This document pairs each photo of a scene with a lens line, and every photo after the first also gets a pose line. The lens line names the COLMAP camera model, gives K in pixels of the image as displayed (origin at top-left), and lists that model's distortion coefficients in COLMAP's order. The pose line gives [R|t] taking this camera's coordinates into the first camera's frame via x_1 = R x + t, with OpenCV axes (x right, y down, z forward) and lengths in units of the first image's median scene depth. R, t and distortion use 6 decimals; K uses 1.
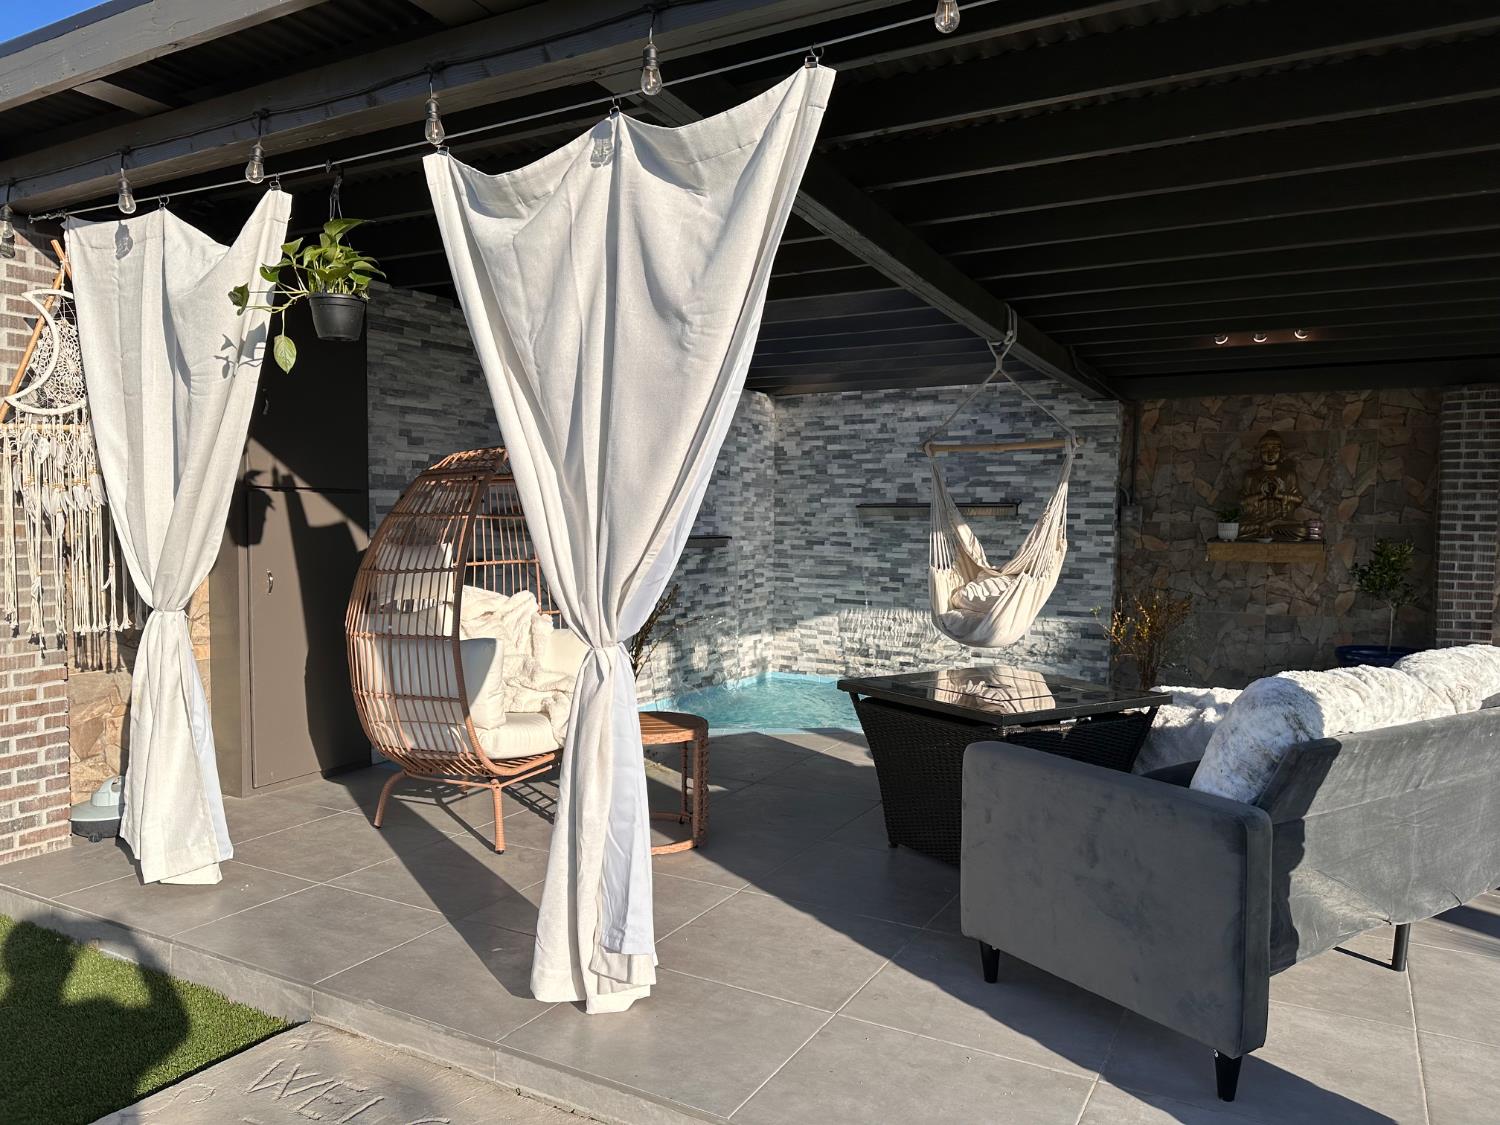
lens RADIAL K [[1042.5, 0, 743.7], [0, 1042.5, 572.8], [0, 0, 1]] dist [0.131791, -0.198006]
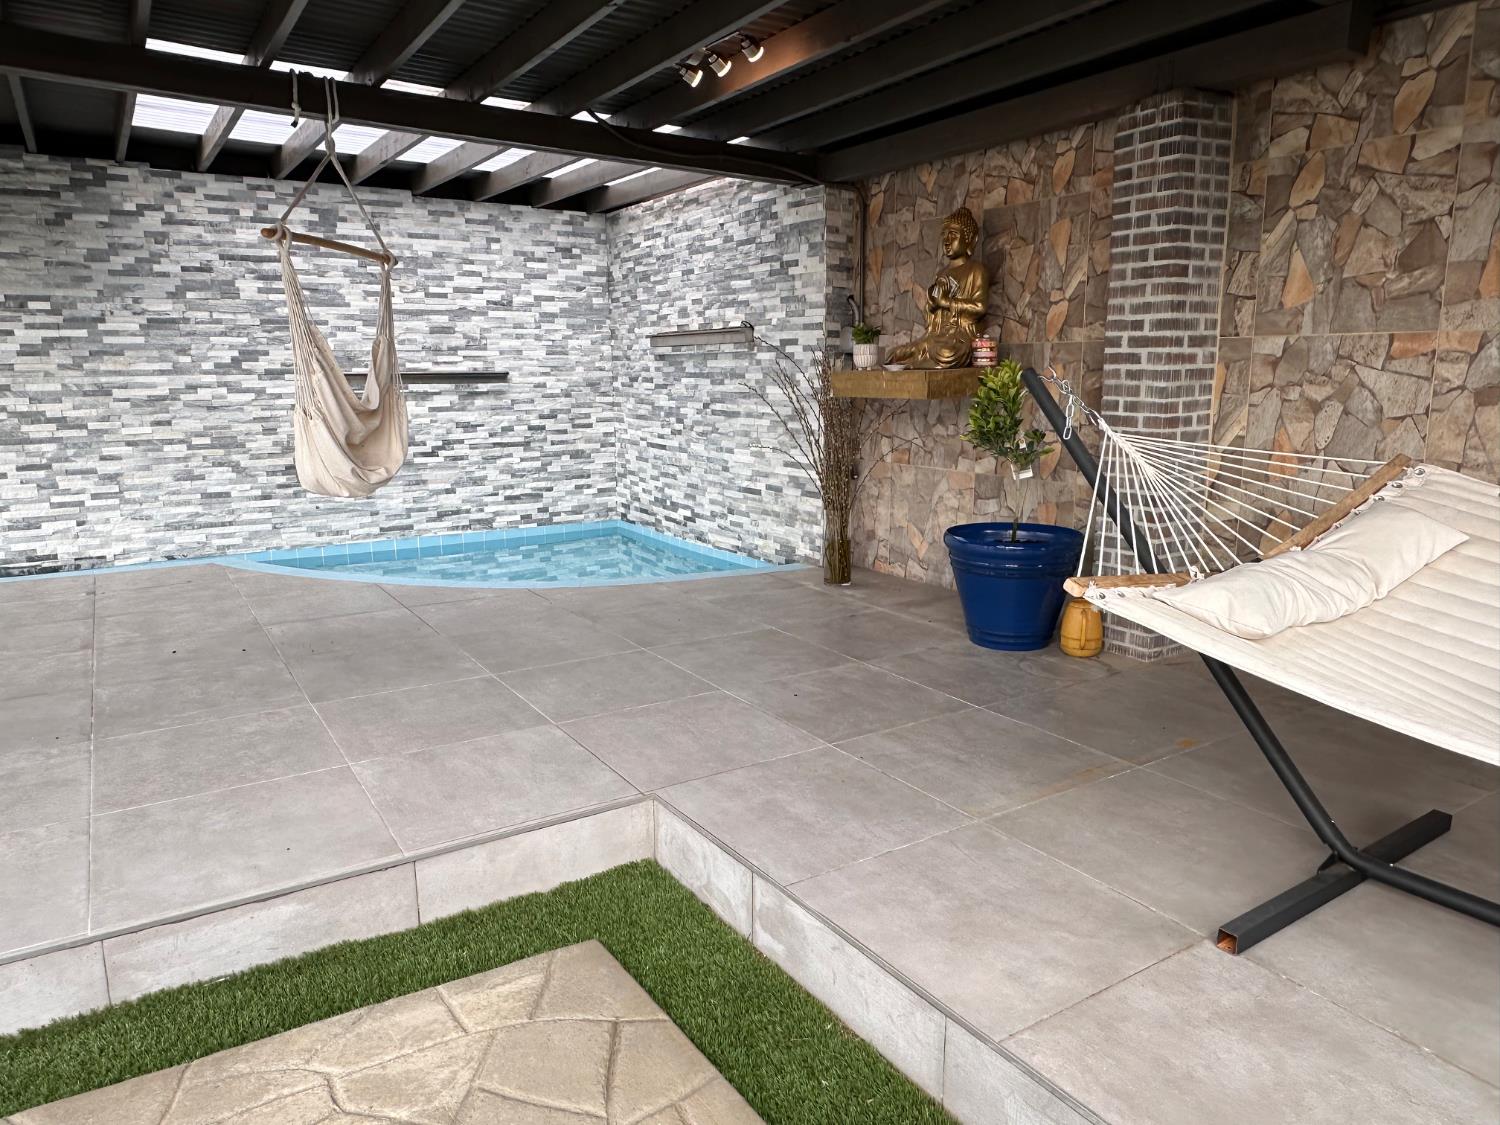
lens RADIAL K [[1011.0, 0, 753.0], [0, 1011.0, 559.4], [0, 0, 1]] dist [-0.004057, 0.002441]
pose [[0.882240, 0.075636, -0.464685, 0.634025], [-0.012247, 0.990364, 0.137948, 0.003939], [0.470641, -0.116012, 0.874664, 0.296641]]
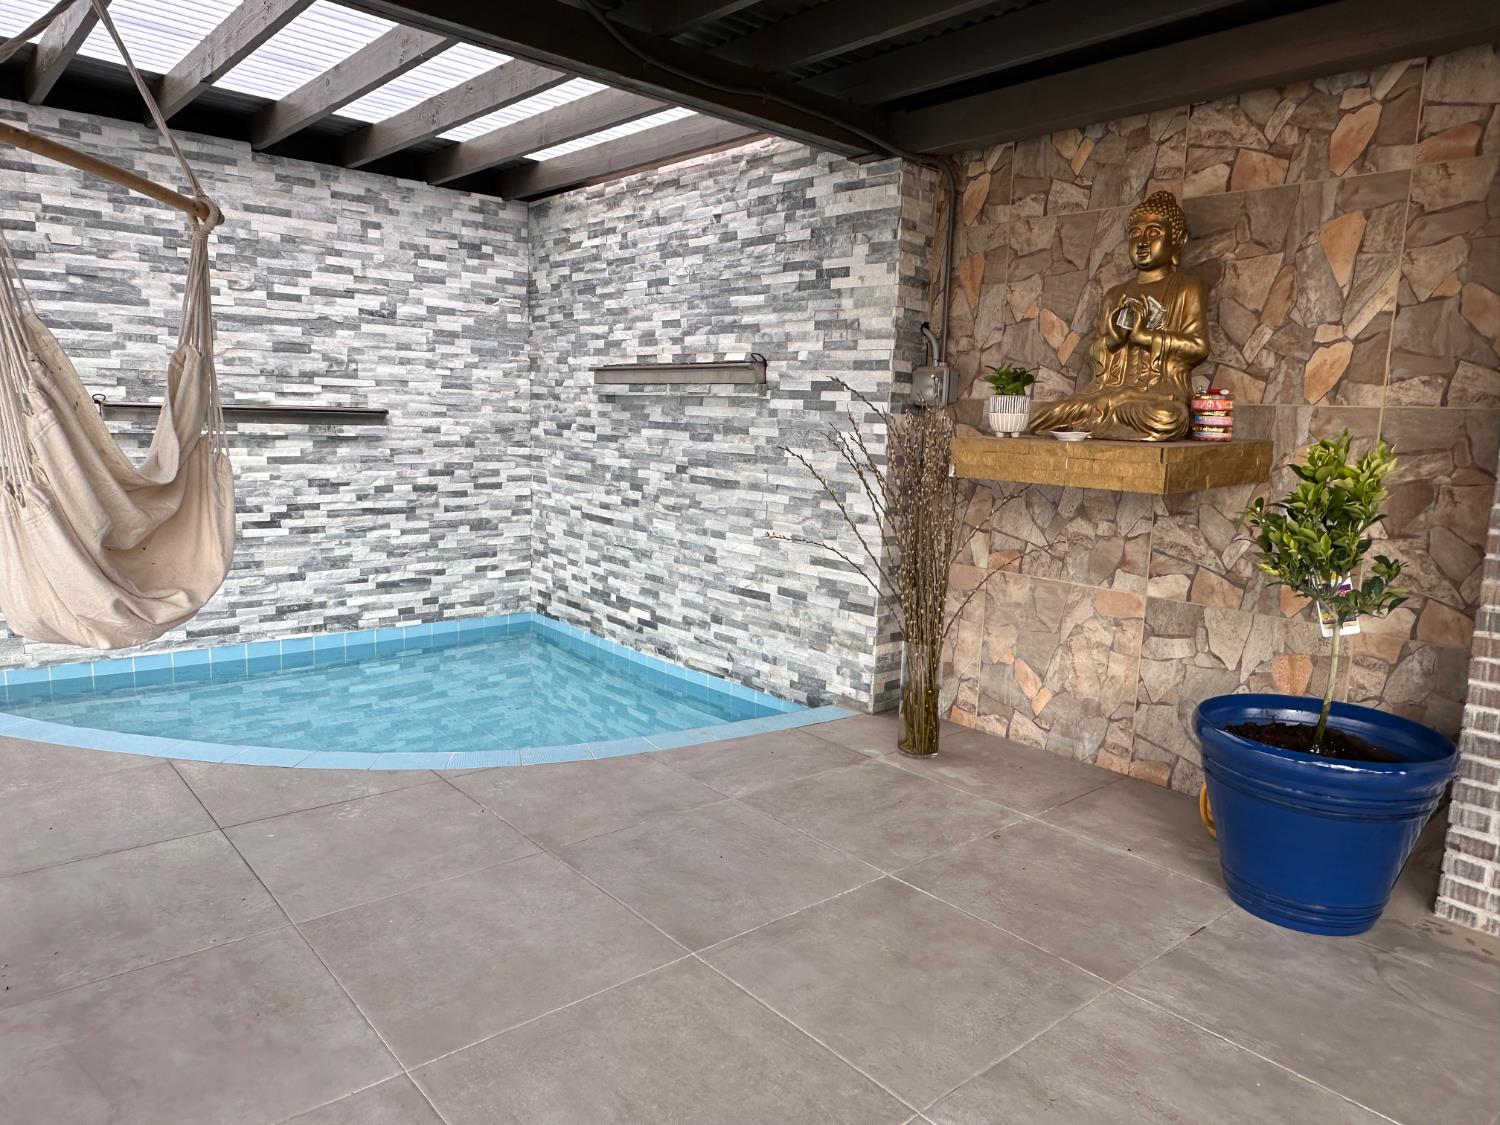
lens RADIAL K [[1011.0, 0, 753.0], [0, 1011.0, 559.4], [0, 0, 1]] dist [-0.004057, 0.002441]
pose [[0.939917, 0.072469, -0.333623, 0.441496], [-0.042795, 0.994513, 0.095461, -0.012107], [0.338710, -0.075448, 0.937861, 0.478558]]
